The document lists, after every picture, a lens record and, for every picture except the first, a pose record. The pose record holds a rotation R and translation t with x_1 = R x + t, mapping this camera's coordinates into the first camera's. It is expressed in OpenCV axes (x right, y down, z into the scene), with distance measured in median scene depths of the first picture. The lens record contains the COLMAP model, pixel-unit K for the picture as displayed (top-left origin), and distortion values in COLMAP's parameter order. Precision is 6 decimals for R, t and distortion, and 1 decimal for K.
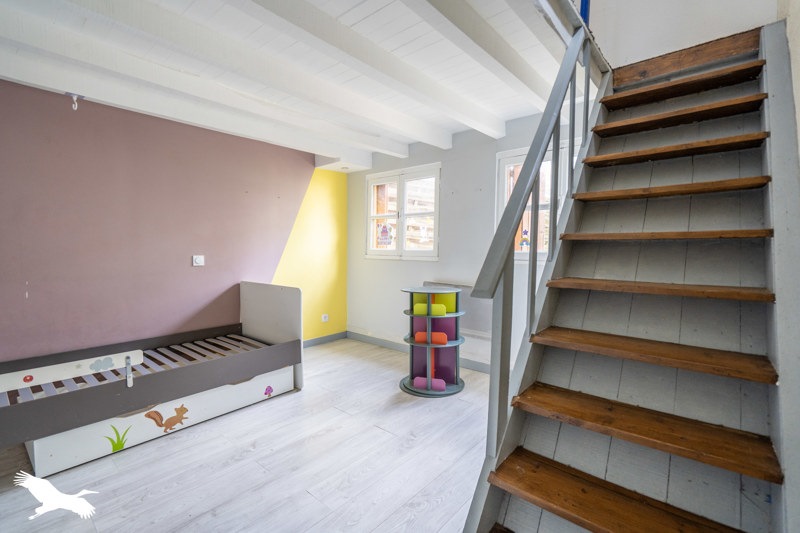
lens RADIAL K [[362.6, 0, 400.4], [0, 362.6, 259.3], [0, 0, 1]] dist [0.000684, 0.000306]
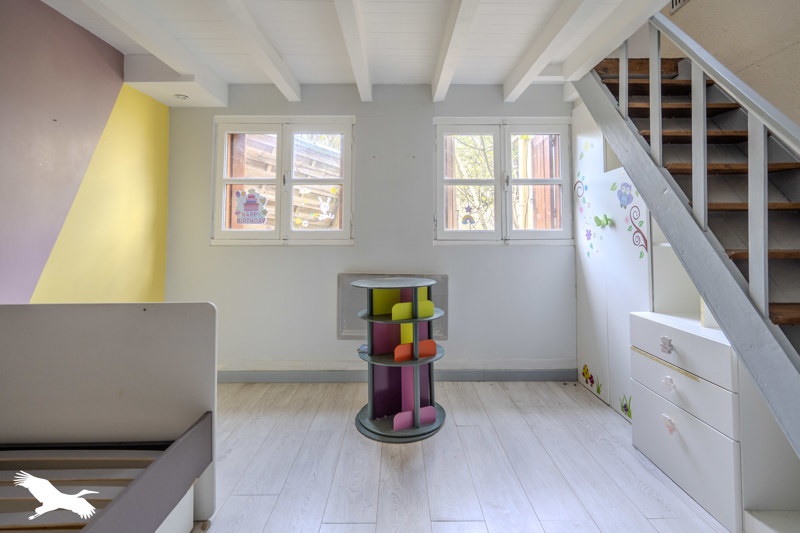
lens RADIAL K [[377.8, 0, 401.2], [0, 377.8, 217.2], [0, 0, 1]] dist [-0.001774, 0.000012]
pose [[0.747371, 0.028081, 0.663813, -0.310870], [0.026912, 0.997007, -0.072475, 0.006205], [-0.663862, 0.072030, 0.744379, 0.322076]]
